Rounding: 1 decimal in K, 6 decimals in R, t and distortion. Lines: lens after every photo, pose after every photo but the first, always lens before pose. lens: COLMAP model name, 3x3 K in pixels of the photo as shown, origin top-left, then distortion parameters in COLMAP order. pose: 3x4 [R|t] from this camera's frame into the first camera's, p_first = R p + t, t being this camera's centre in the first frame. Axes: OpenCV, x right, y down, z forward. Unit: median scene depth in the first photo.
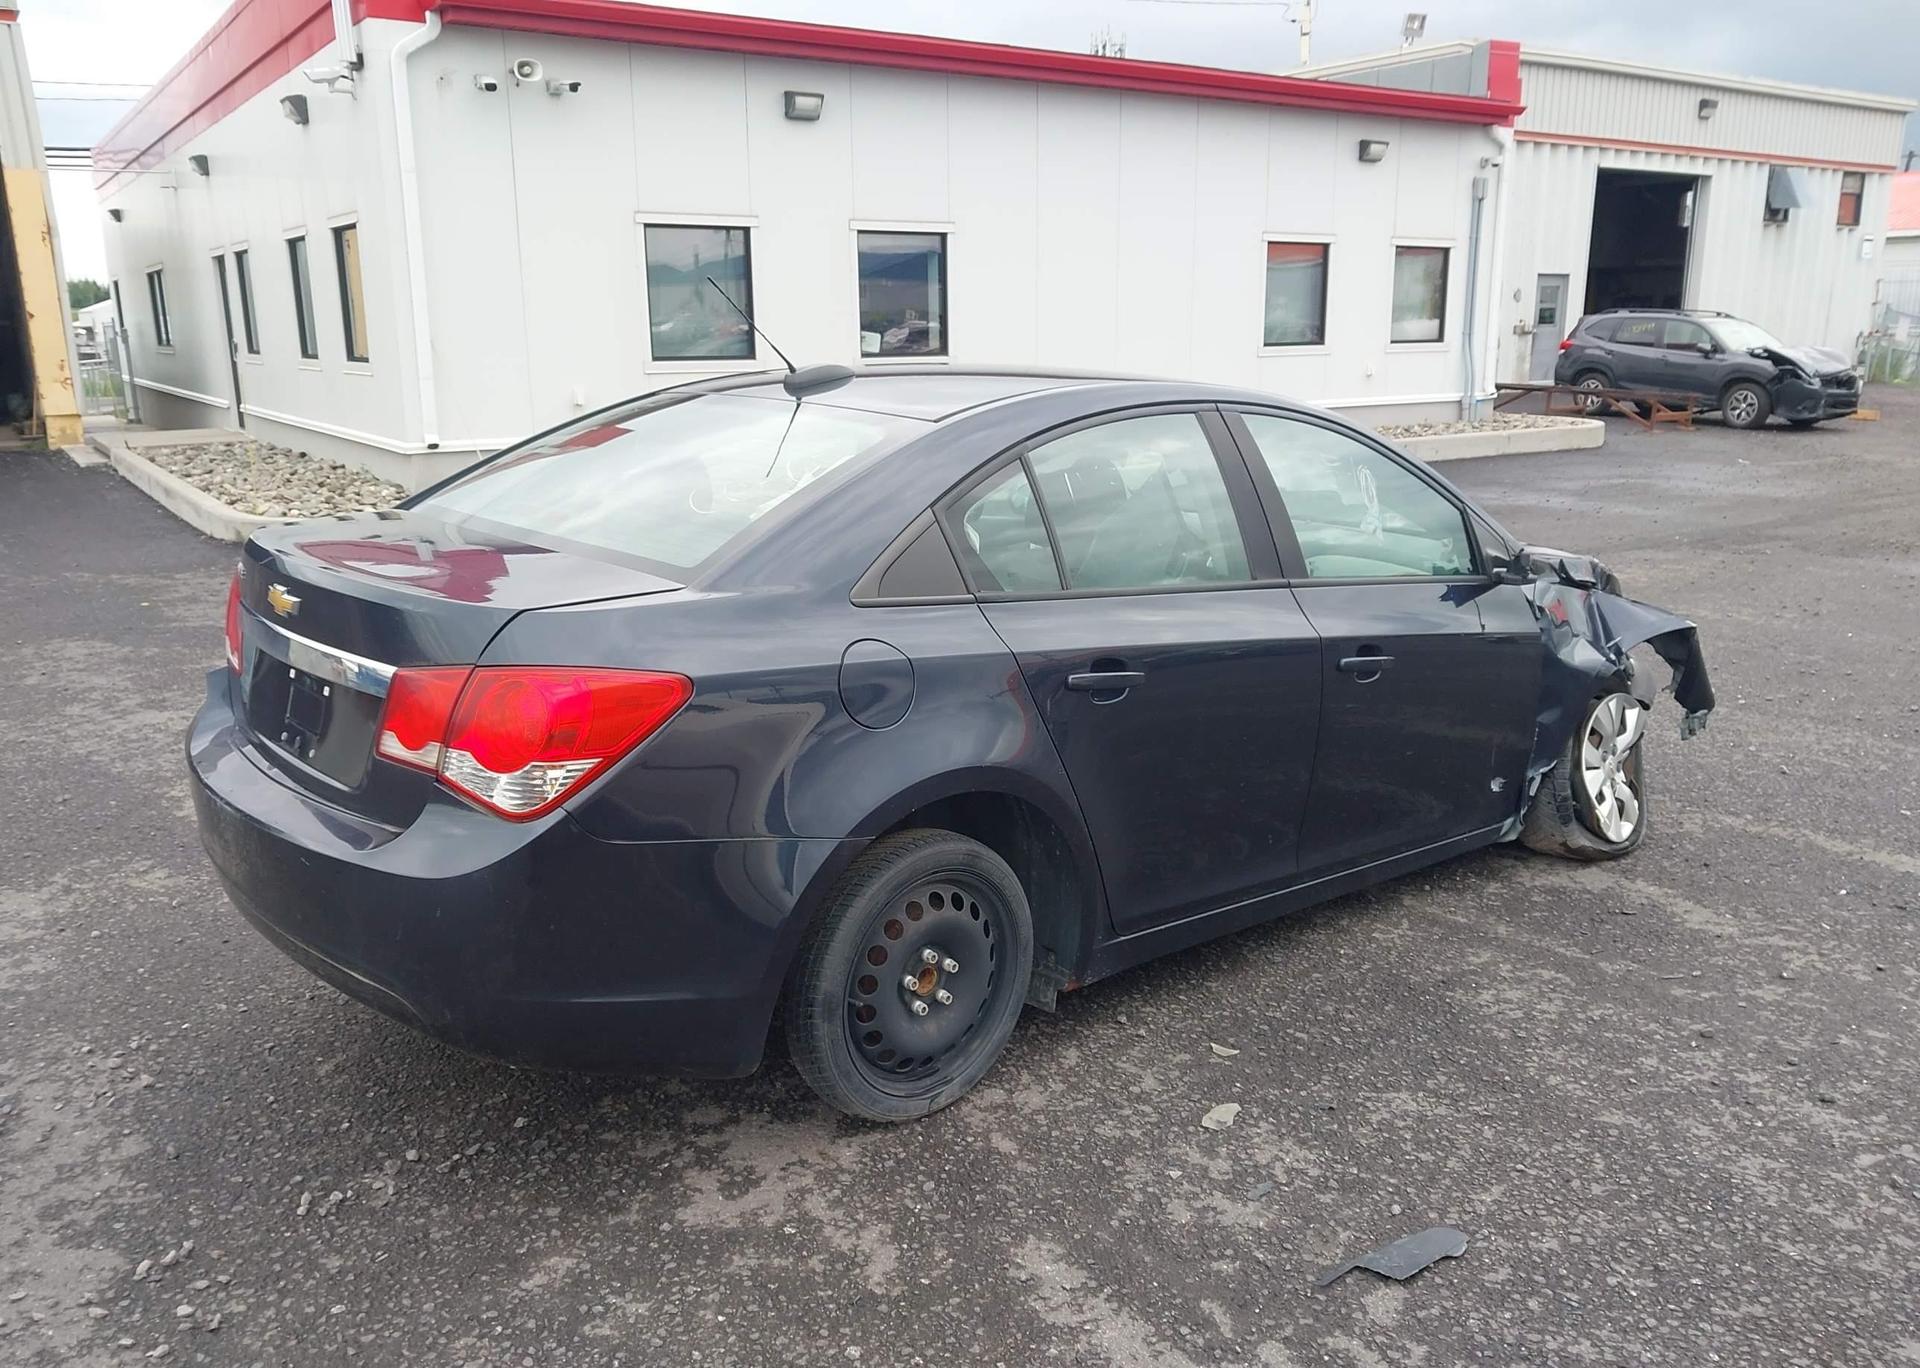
lens RADIAL K [[1512.6, 0, 980.5], [0, 1512.6, 673.1], [0, 0, 1]] dist [0.018526, -0.019164]
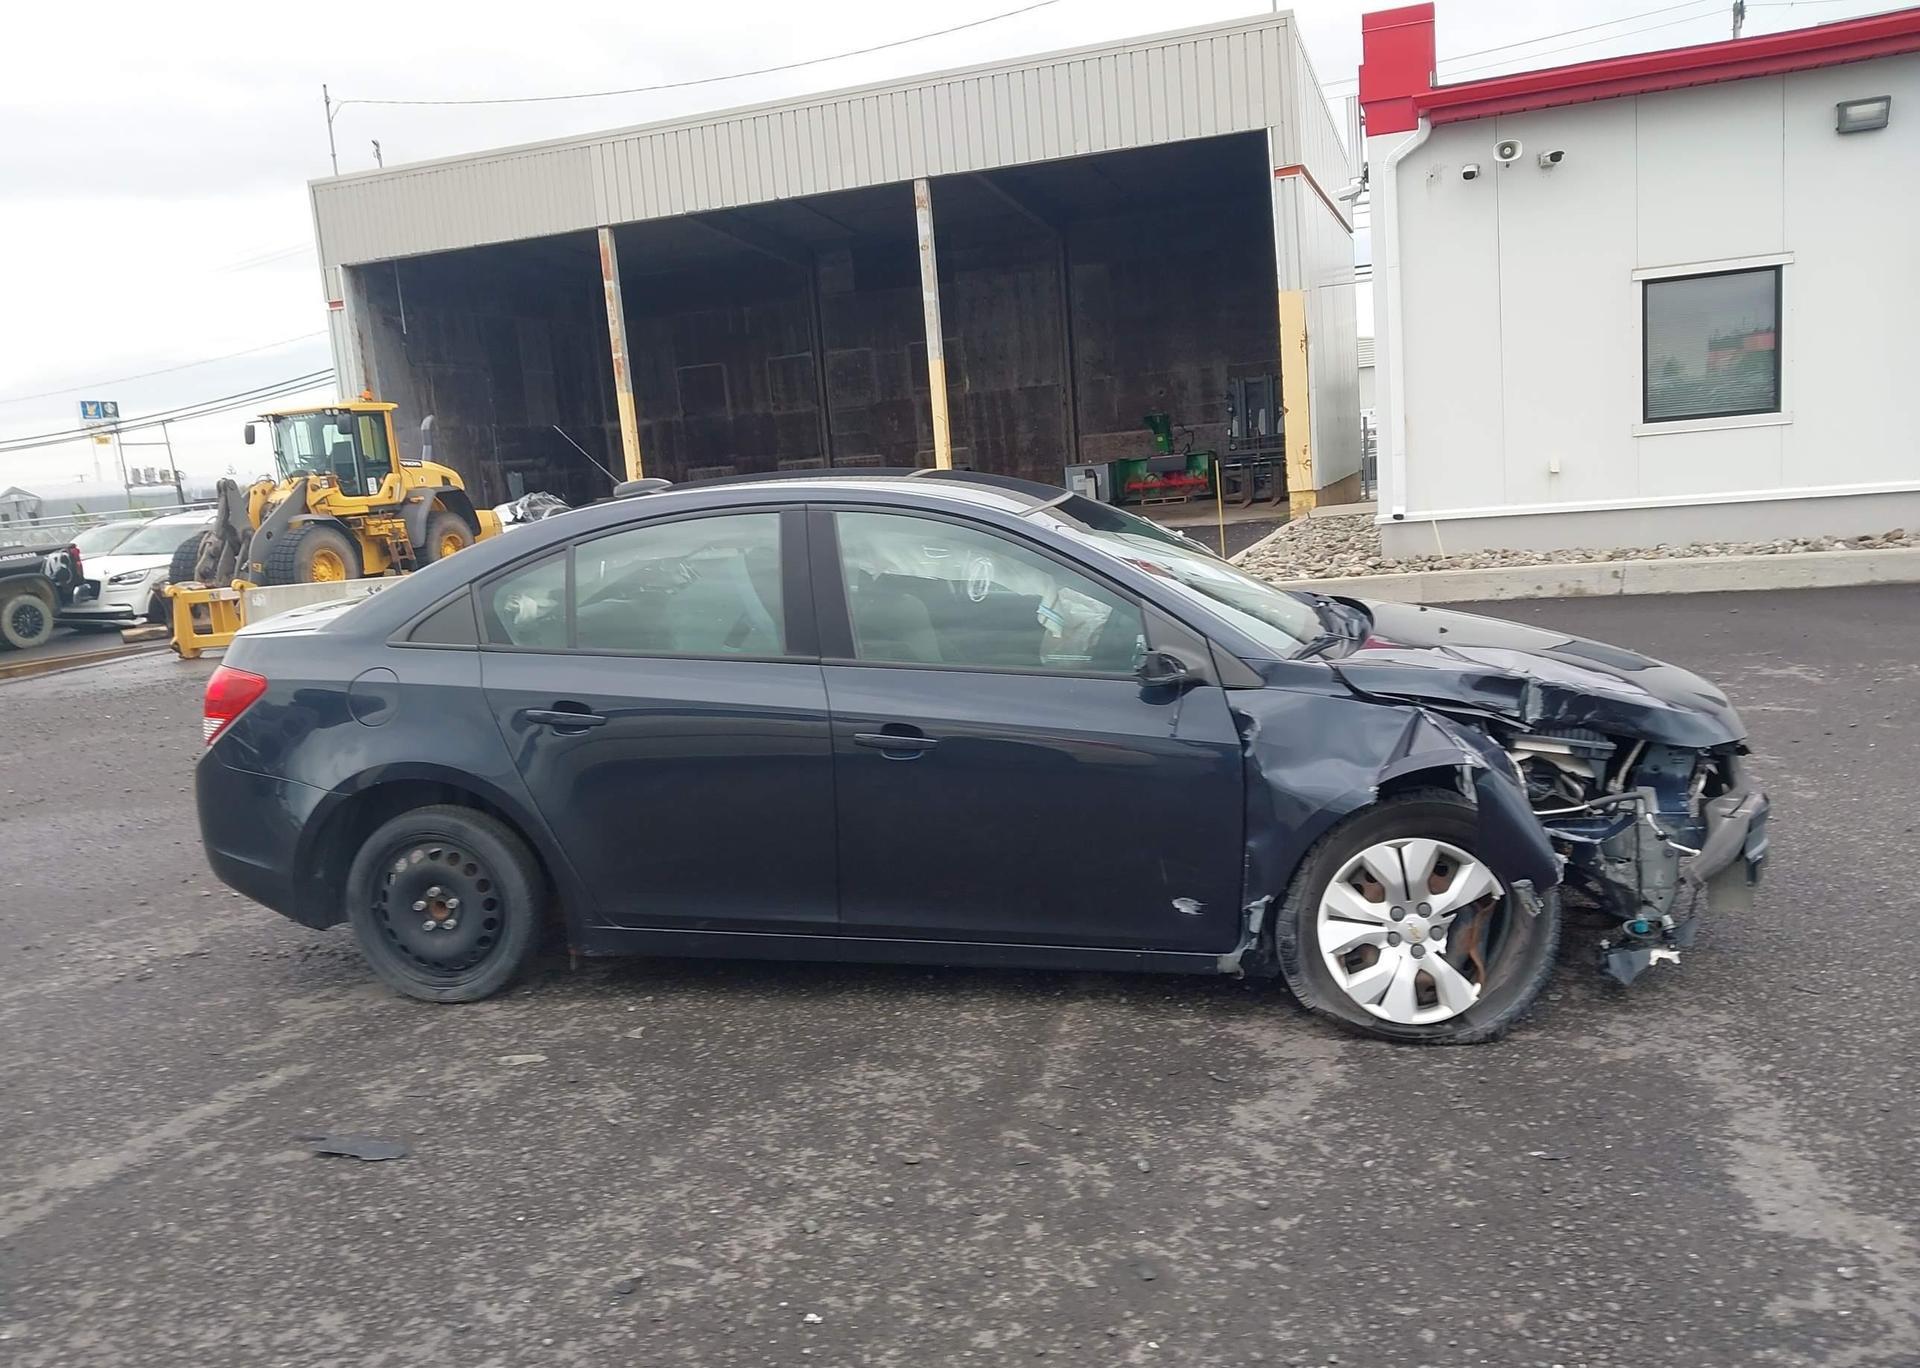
lens RADIAL K [[1512.6, 0, 958.9], [0, 1512.6, 679.2], [0, 0, 1]] dist [0.018526, -0.019164]
pose [[0.600031, 0.074100, -0.796538, 1.138080], [-0.102558, 0.994610, 0.015269, -0.071907], [0.793376, 0.072530, 0.604396, 0.403635]]
